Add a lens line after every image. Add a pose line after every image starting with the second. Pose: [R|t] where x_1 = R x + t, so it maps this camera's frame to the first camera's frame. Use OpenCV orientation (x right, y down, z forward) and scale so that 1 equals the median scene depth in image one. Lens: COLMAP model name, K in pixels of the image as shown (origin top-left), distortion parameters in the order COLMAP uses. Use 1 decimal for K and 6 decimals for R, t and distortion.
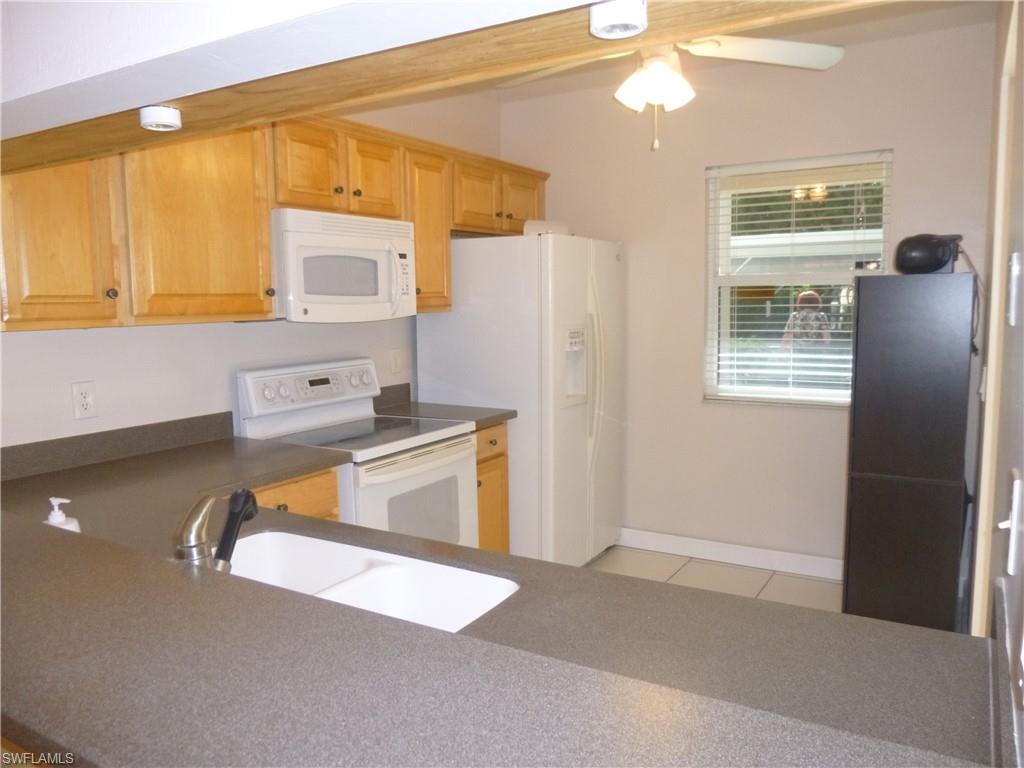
lens RADIAL K [[768.8, 0, 515.1], [0, 768.8, 370.8], [0, 0, 1]] dist [-0.027385, -0.003606]
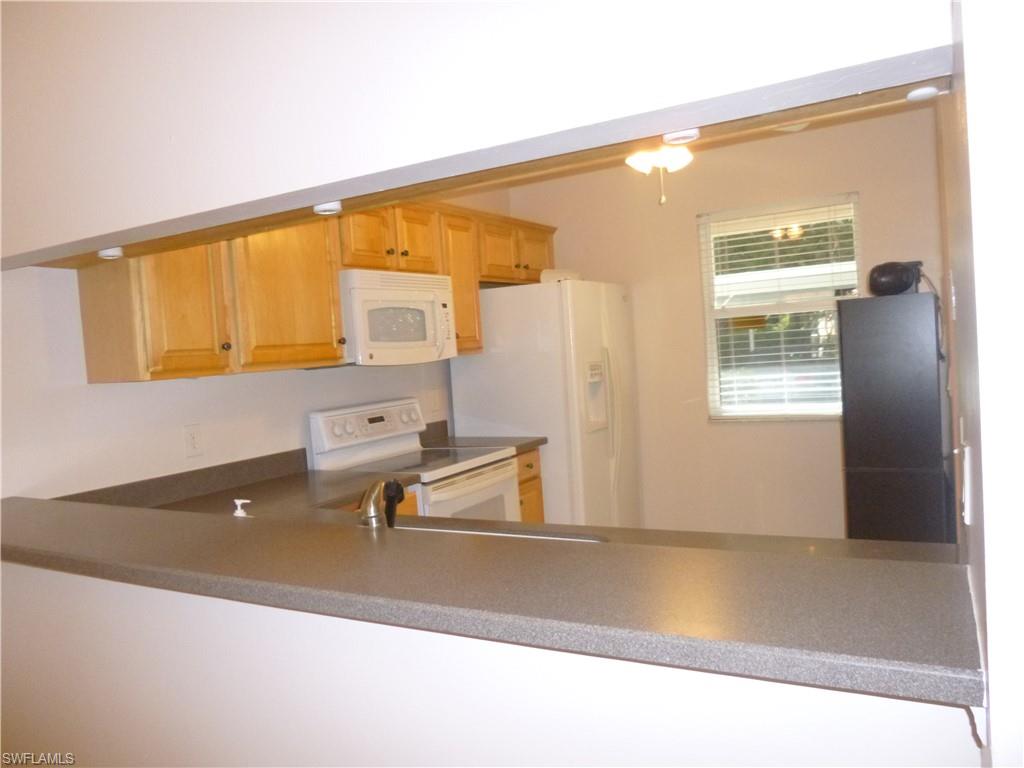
lens RADIAL K [[768.8, 0, 515.1], [0, 768.8, 370.8], [0, 0, 1]] dist [-0.027385, -0.003606]
pose [[0.998187, -0.055720, 0.022757, -0.069634], [0.057097, 0.996237, -0.065208, 0.027414], [-0.019038, 0.066390, 0.997612, -0.136203]]
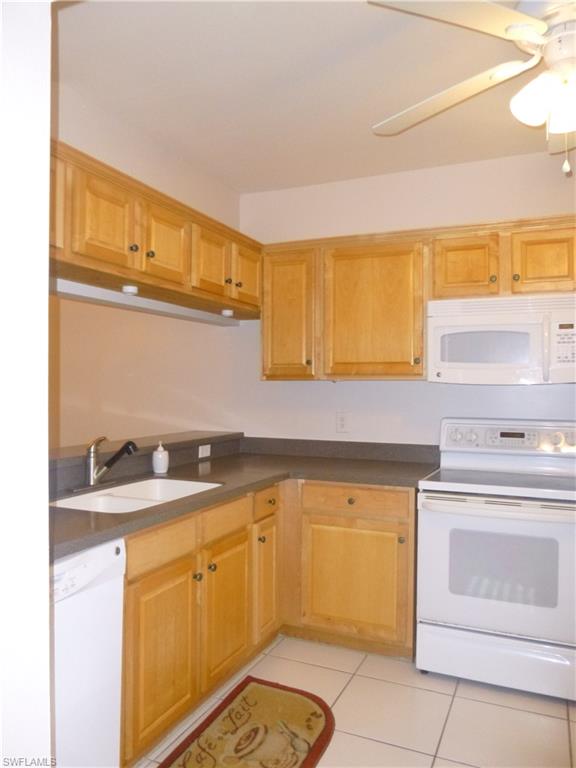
lens RADIAL K [[576.6, 0, 288.0], [0, 576.6, 384.0], [0, 0, 1]] dist [-0.027385, -0.003606]
pose [[0.118189, 0.014466, -0.992886, 0.581587], [-0.108726, 0.994071, 0.001541, -0.027252], [0.987021, 0.107770, 0.119061, 0.511563]]
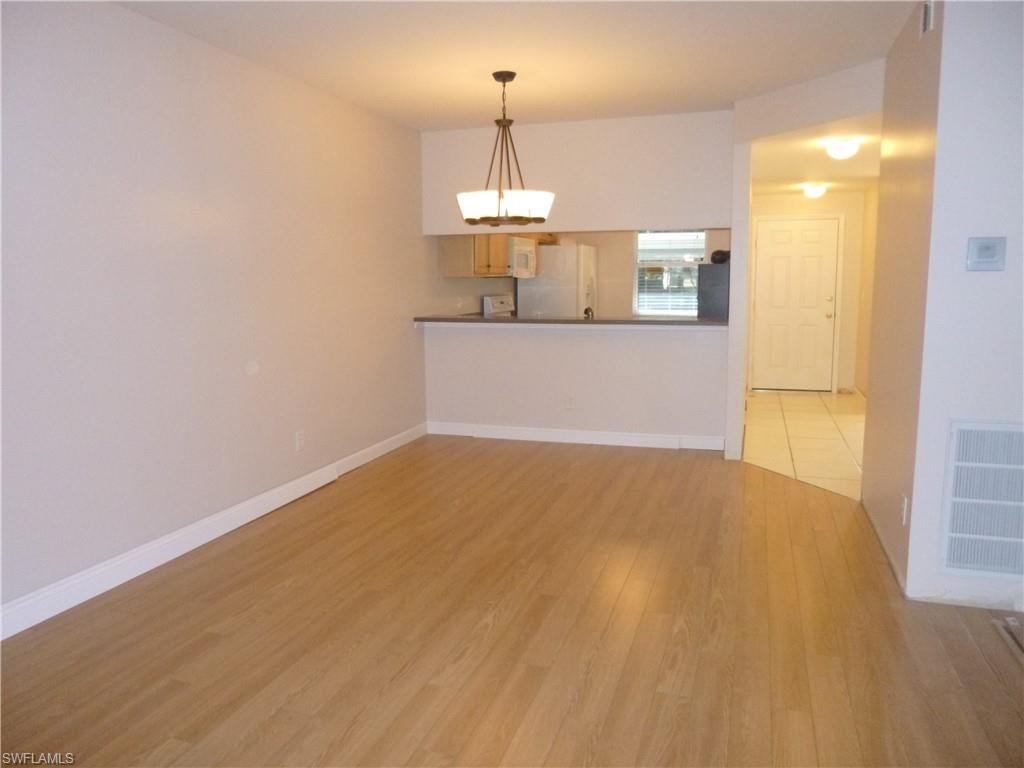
lens RADIAL K [[768.8, 0, 515.1], [0, 768.8, 370.8], [0, 0, 1]] dist [-0.027385, -0.003606]
pose [[0.971005, -0.015056, 0.238584, -0.785100], [0.009118, 0.999621, 0.025974, 0.165763], [-0.238885, -0.023045, 0.970774, -1.404630]]
